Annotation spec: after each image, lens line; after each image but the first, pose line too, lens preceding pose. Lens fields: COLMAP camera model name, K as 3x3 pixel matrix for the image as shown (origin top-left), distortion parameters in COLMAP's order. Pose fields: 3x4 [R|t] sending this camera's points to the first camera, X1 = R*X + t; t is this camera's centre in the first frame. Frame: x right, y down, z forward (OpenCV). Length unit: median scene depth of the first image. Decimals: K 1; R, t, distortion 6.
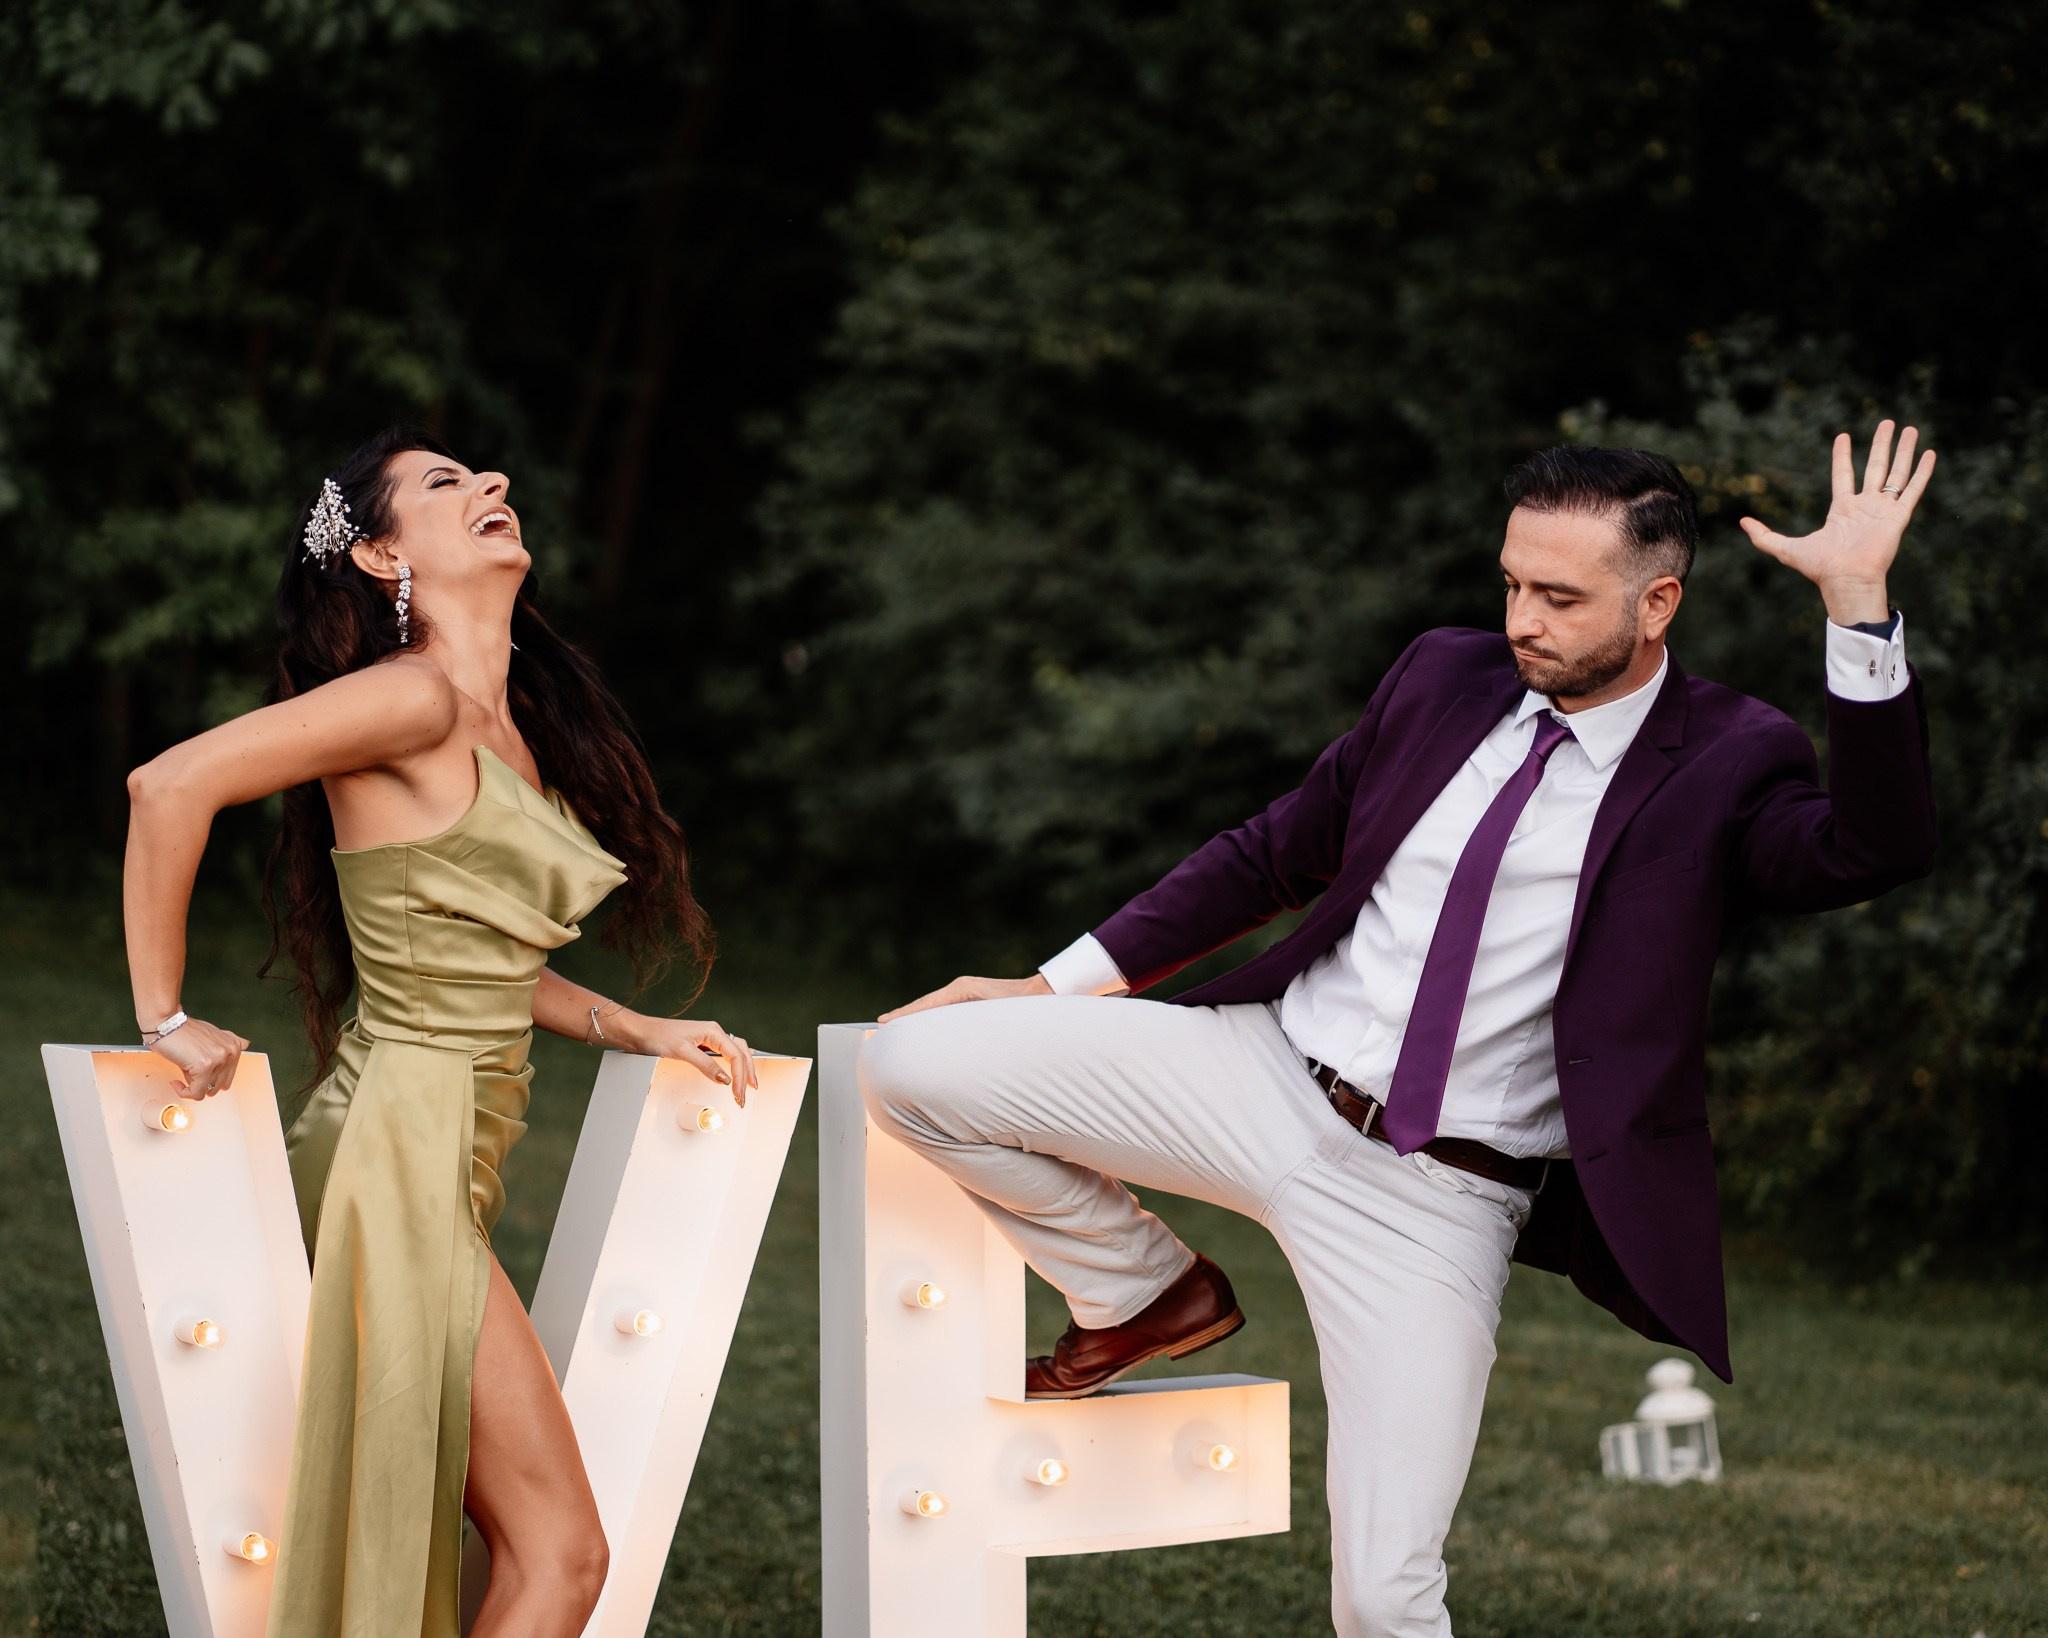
lens RADIAL K [[5704.2, 0, 997.0], [0, 5704.2, 891.9], [0, 0, 1]] dist [0.066057, -0.755398]
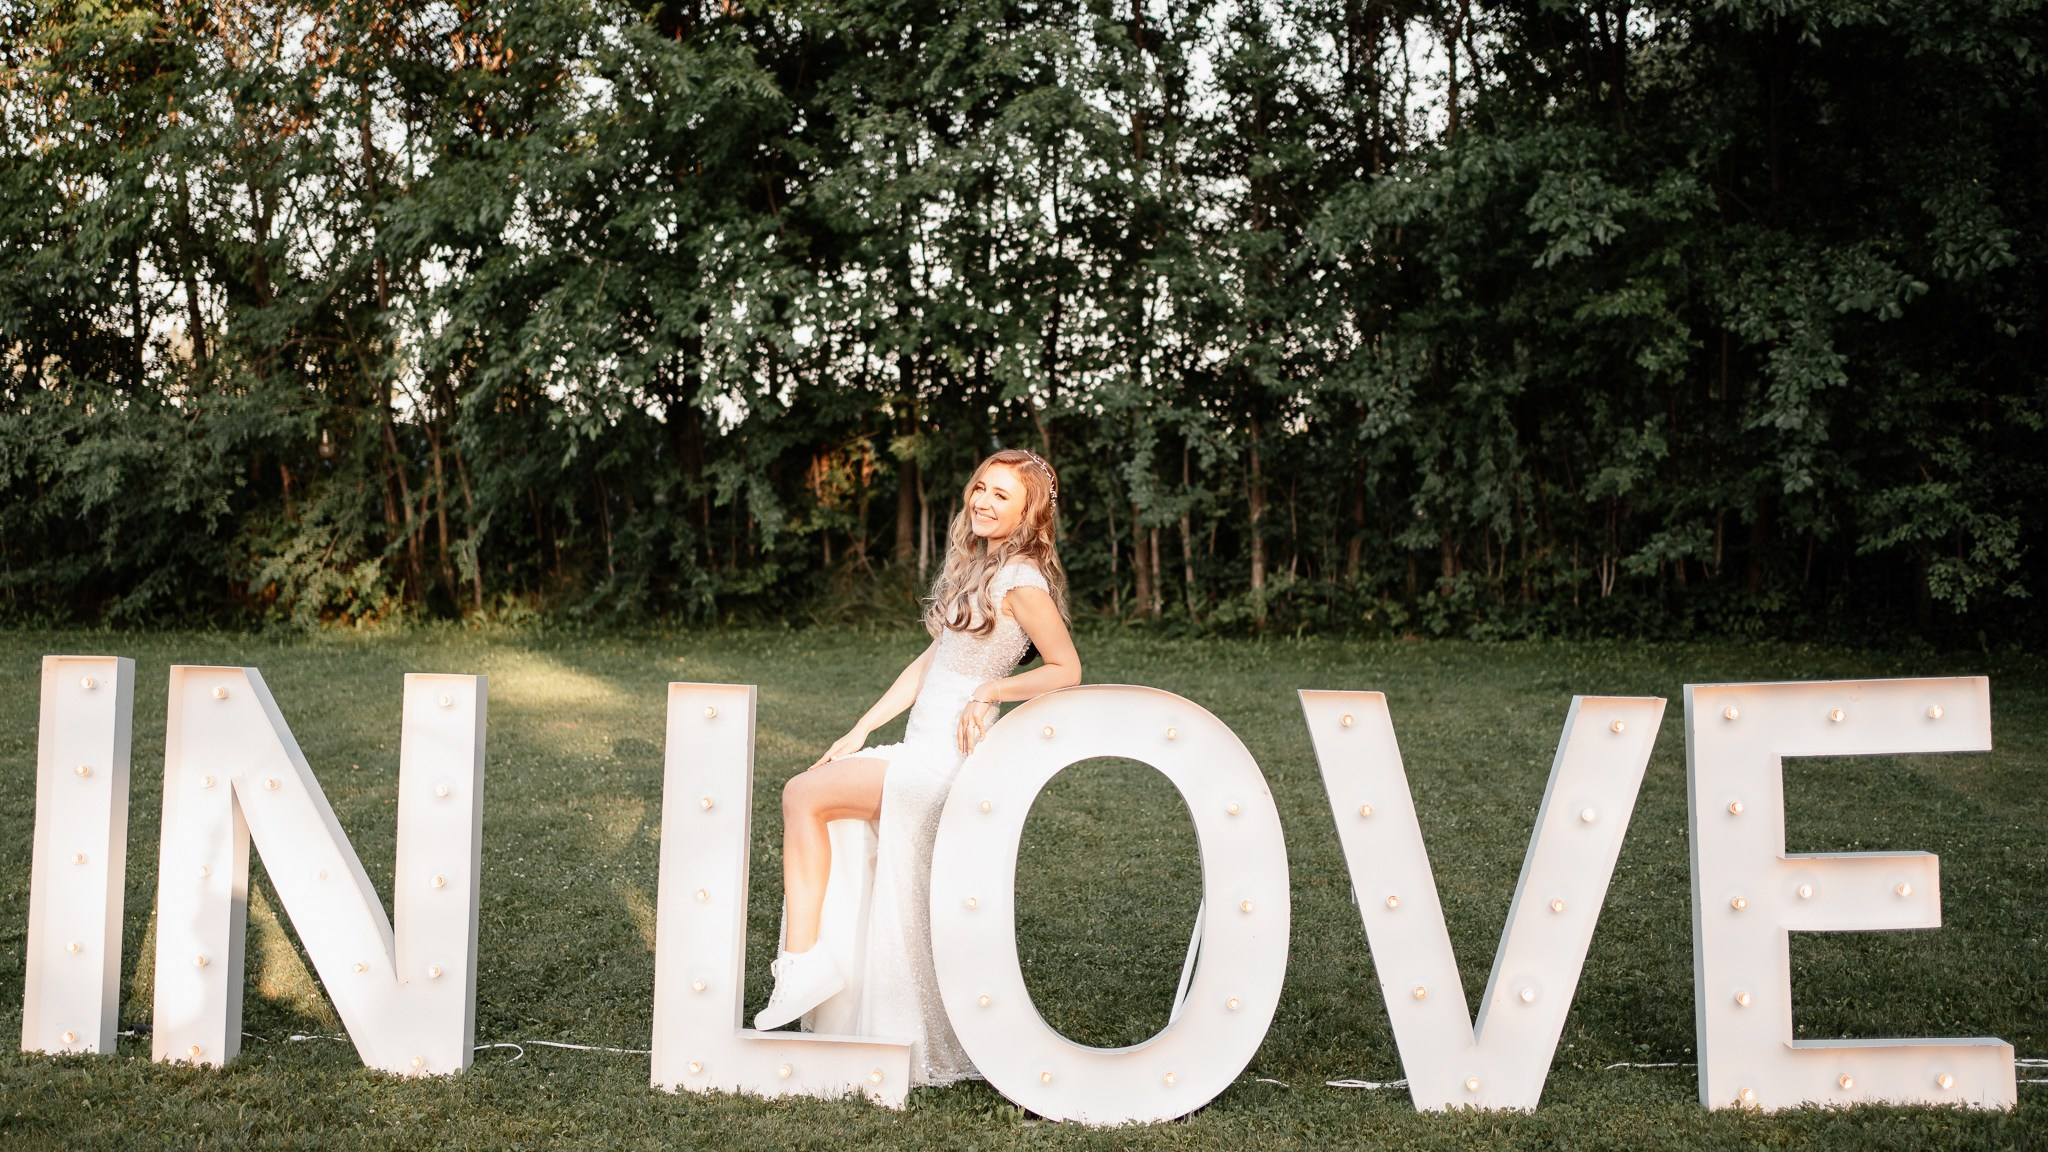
lens RADIAL K [[2220.4, 0, 997.2], [0, 2220.4, 571.6], [0, 0, 1]] dist [-0.012412, 0.132954]
pose [[0.804985, -0.033568, -0.592345, 0.092807], [0.008645, 0.998956, -0.044862, 0.006035], [0.593232, 0.030992, 0.804435, 0.052815]]
